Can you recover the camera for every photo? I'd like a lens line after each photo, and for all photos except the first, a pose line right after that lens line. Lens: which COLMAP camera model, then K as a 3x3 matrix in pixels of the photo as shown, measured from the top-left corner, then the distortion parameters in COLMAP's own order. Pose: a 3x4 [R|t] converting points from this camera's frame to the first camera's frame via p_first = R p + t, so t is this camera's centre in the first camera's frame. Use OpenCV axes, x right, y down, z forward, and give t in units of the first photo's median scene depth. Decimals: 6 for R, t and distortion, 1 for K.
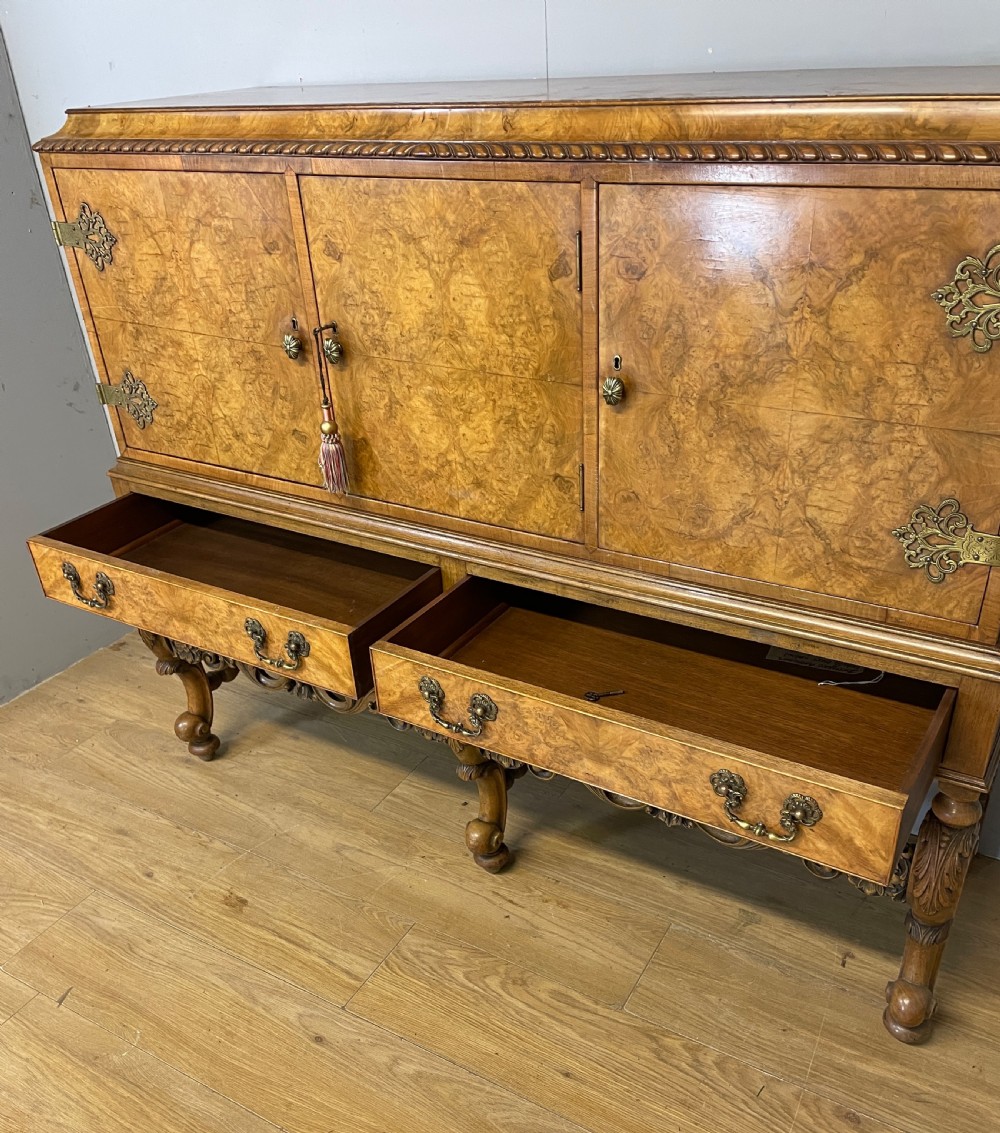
lens RADIAL K [[1011.5, 0, 506.8], [0, 1011.5, 668.3], [0, 0, 1]] dist [0.078344, -0.091932]
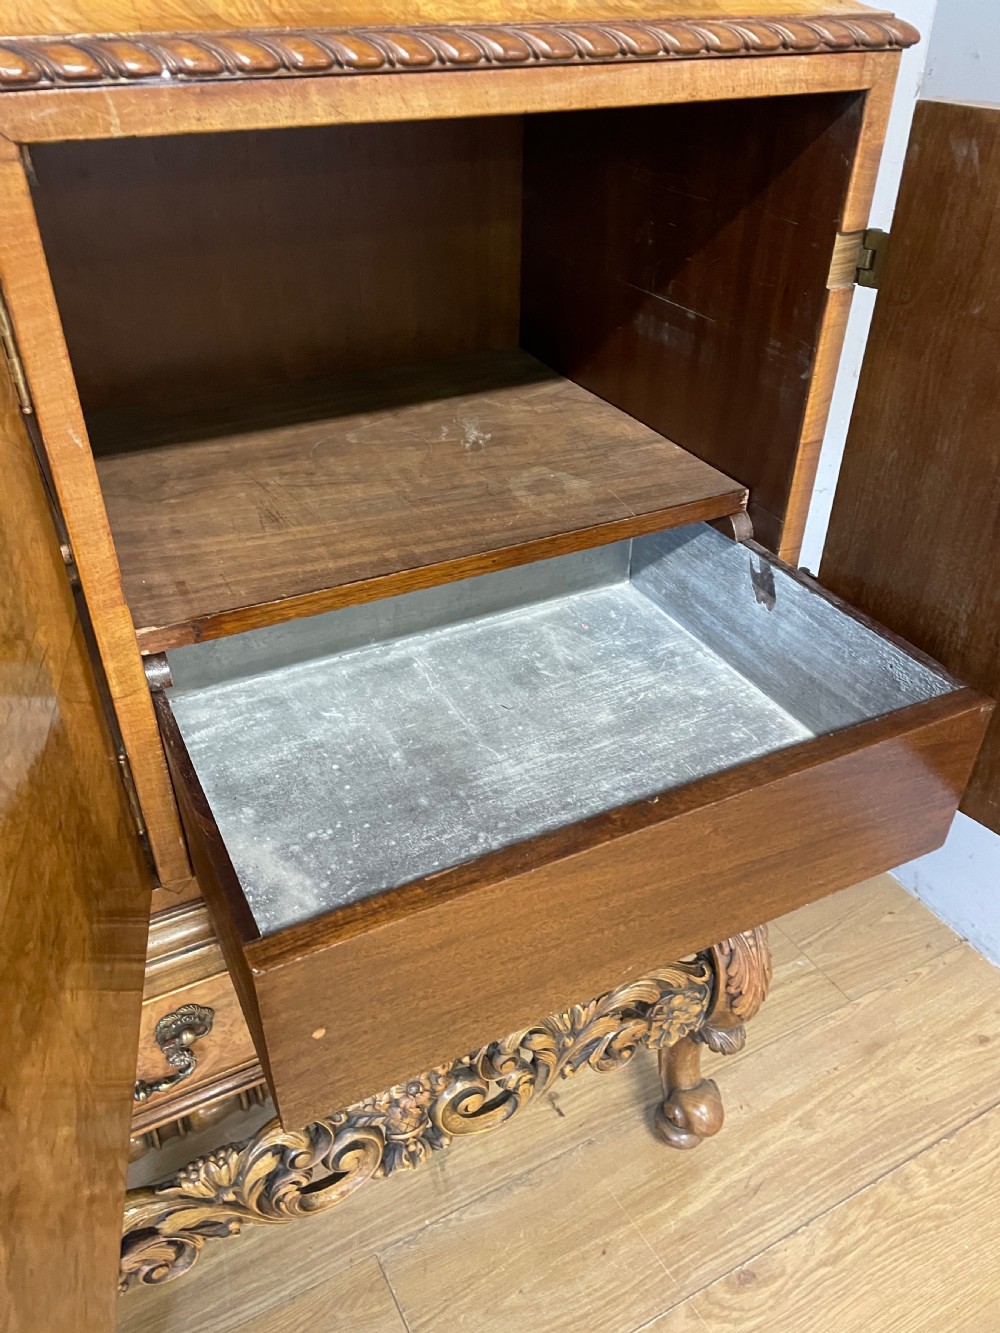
lens RADIAL K [[1009.9, 0, 492.9], [0, 1009.9, 662.5], [0, 0, 1]] dist [0.091535, -0.116193]
pose [[0.524198, -0.437049, 0.730894, -0.141805], [0.430586, 0.876495, 0.215296, -0.236328], [-0.734719, 0.201855, 0.647643, 0.502231]]
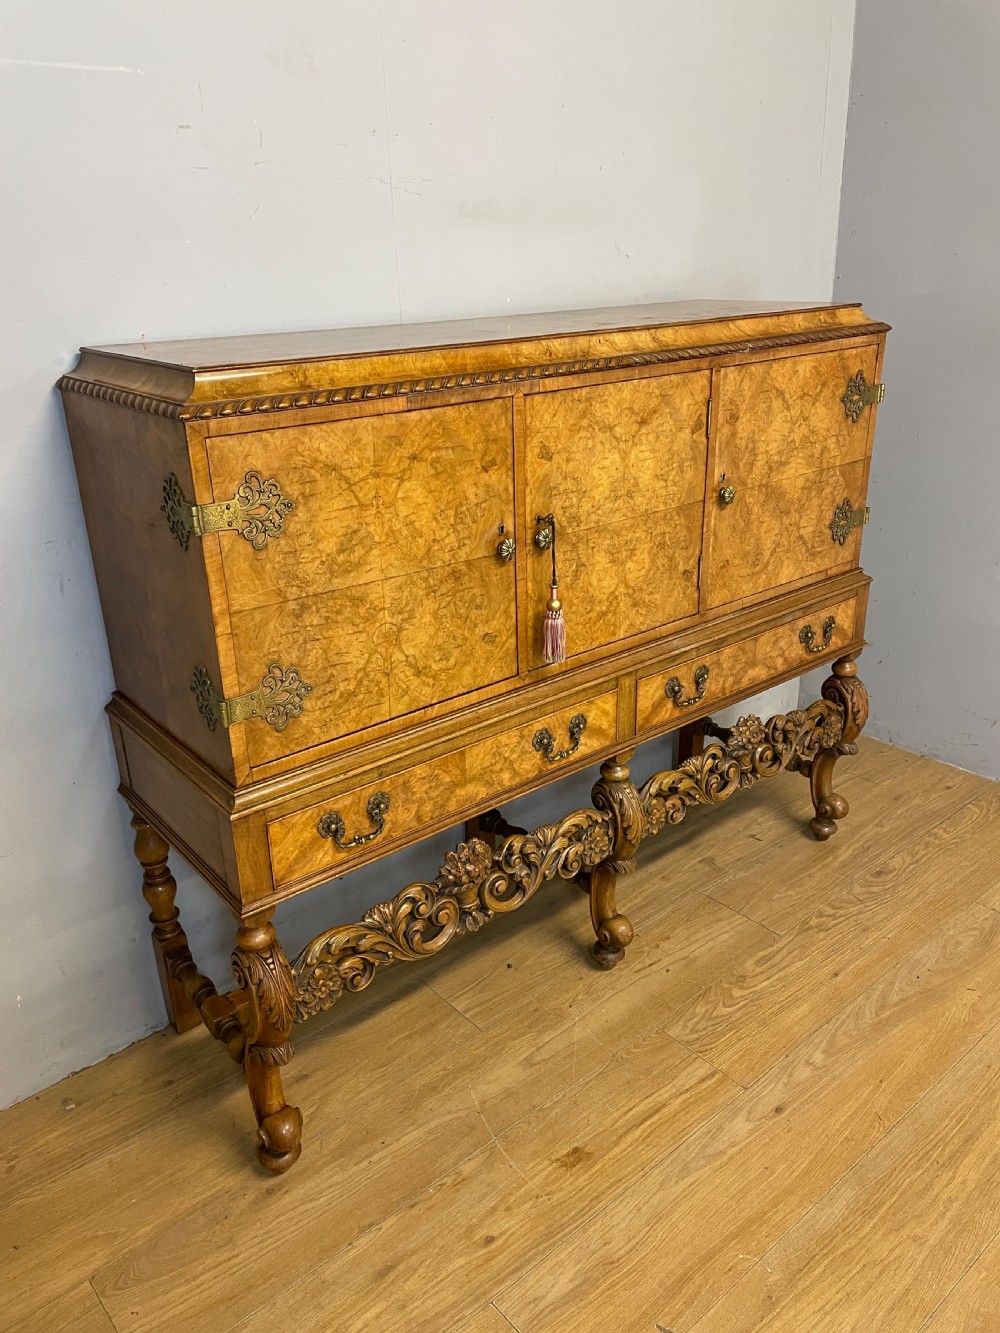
lens RADIAL K [[1009.9, 0, 503.2], [0, 1009.9, 652.6], [0, 0, 1]] dist [0.091535, -0.116193]
pose [[0.327980, -0.309283, 0.892621, -1.167584], [0.511399, 0.852592, 0.107508, -0.335356], [-0.794292, 0.421226, 0.437800, 0.585342]]
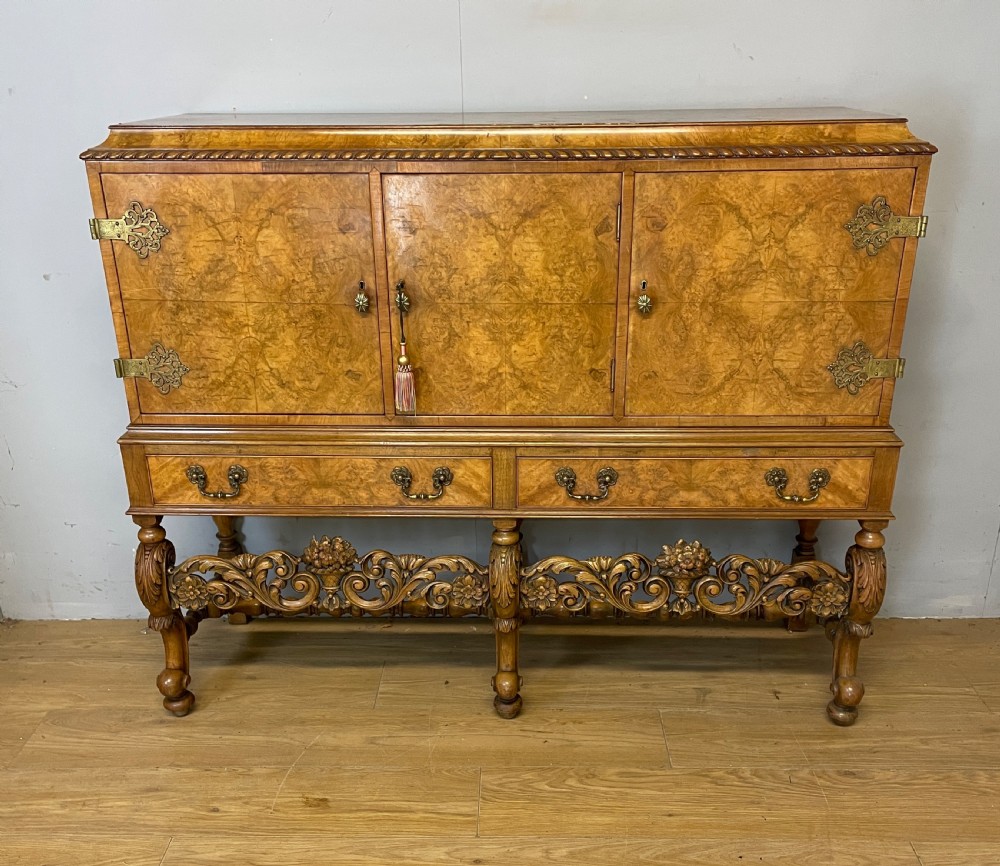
lens RADIAL K [[1011.8, 0, 506.4], [0, 1011.8, 506.5], [0, 0, 1]] dist [0.059999, 0.000000]
pose [[0.869571, -0.158380, 0.467721, -0.679251], [0.233155, 0.966628, -0.106155, 0.106271], [-0.435299, 0.201361, 0.877478, -0.136030]]
